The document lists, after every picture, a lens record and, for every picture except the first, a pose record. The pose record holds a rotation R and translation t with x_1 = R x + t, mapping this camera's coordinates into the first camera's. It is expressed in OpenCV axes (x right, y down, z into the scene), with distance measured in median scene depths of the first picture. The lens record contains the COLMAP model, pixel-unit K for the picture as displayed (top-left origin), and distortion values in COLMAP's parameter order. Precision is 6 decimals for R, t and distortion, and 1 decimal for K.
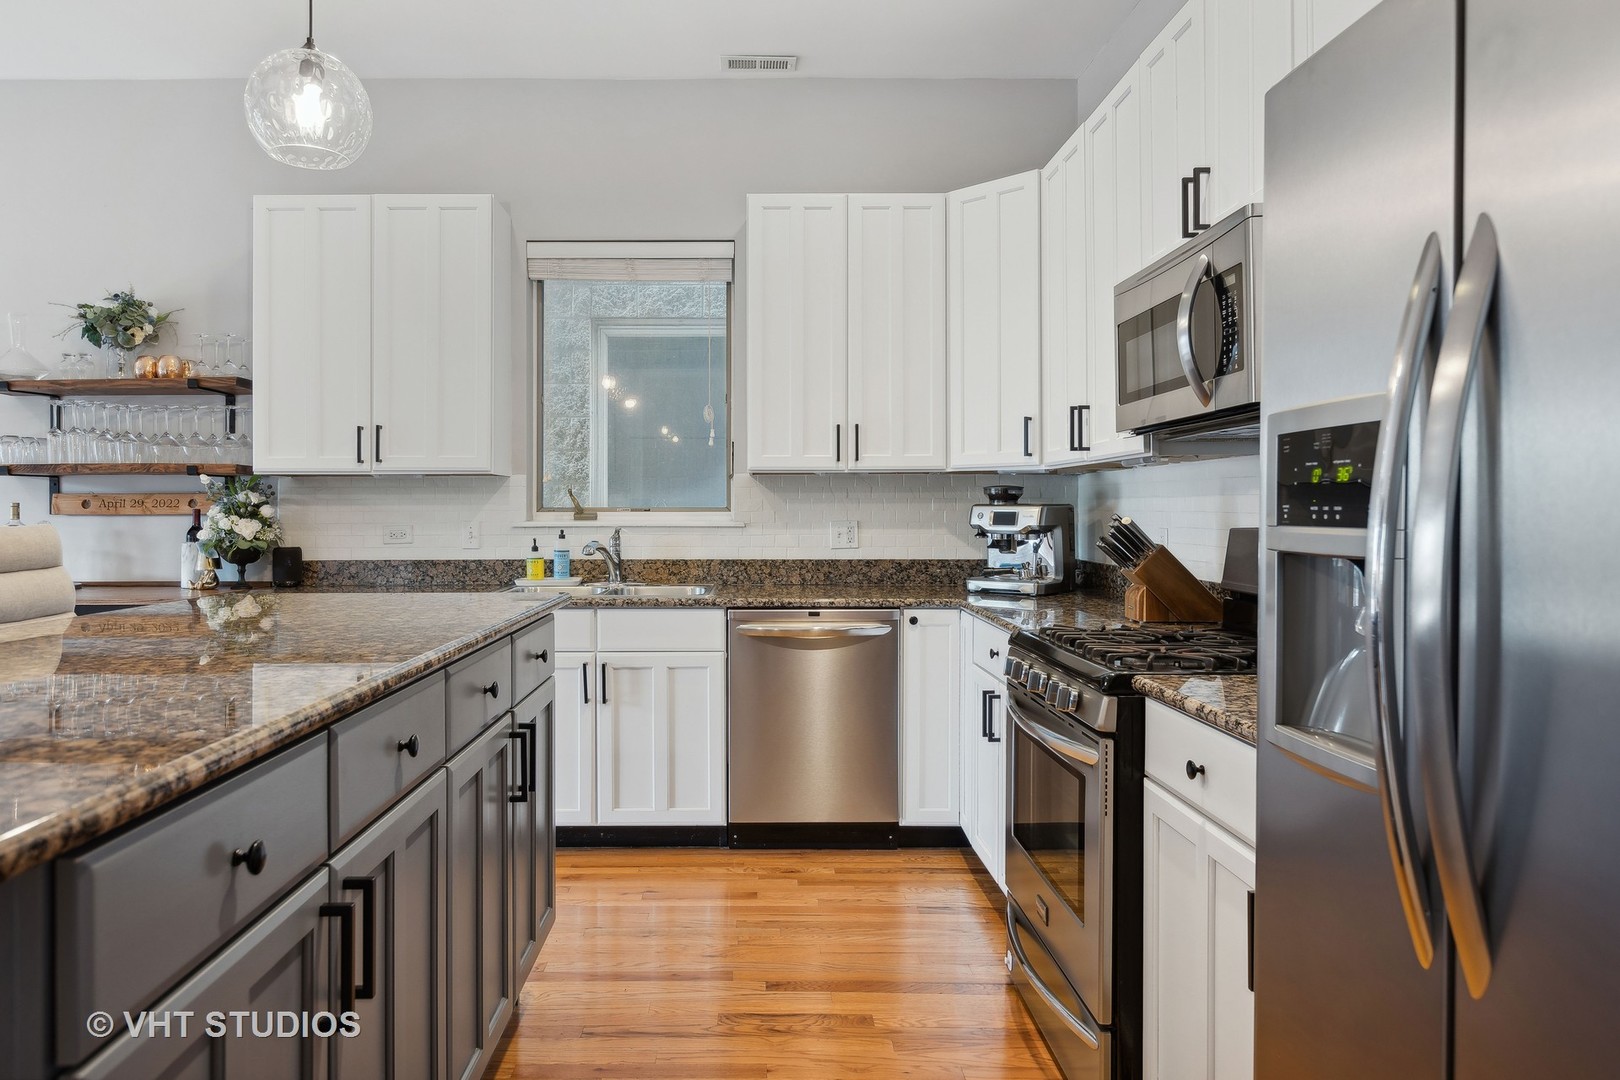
lens RADIAL K [[1044.7, 0, 767.7], [0, 1044.7, 506.8], [0, 0, 1]] dist [0.002894, -0.002769]
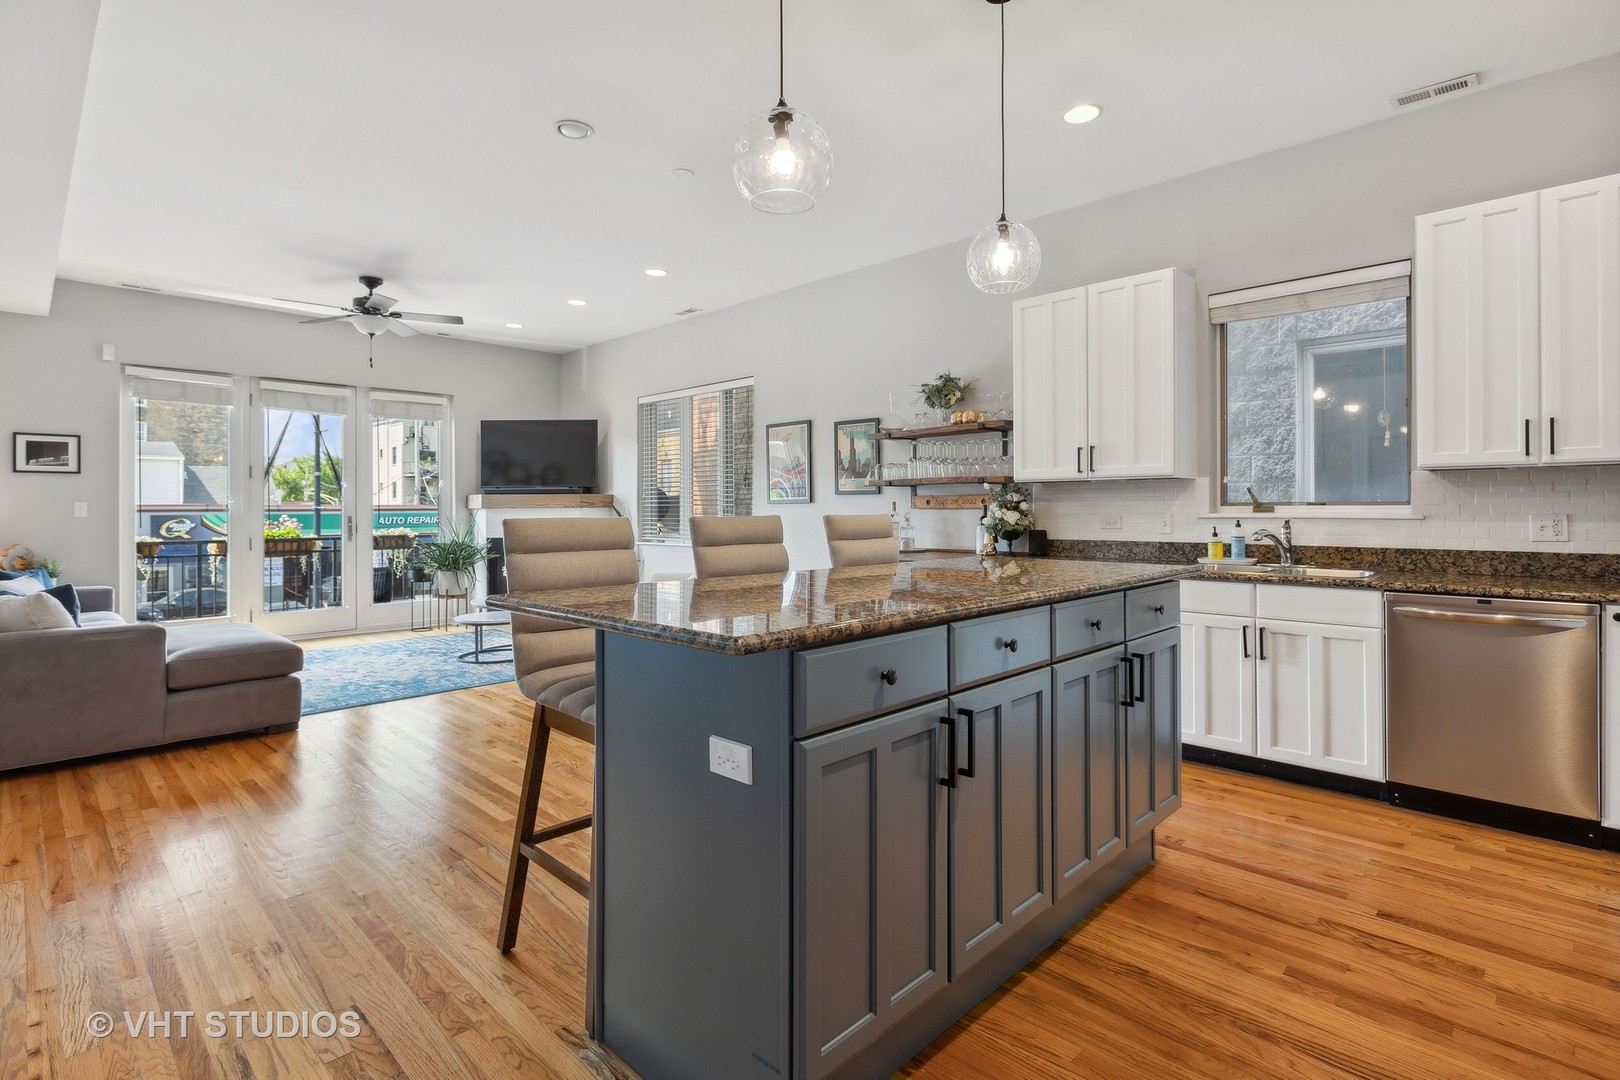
lens RADIAL K [[795.2, 0, 799.1], [0, 795.2, 504.4], [0, 0, 1]] dist [0.001011, -0.002581]
pose [[0.704034, -0.004344, -0.710153, 0.113401], [0.006080, 0.999982, -0.000089, -0.000118], [0.710140, -0.004255, 0.704047, -0.050152]]
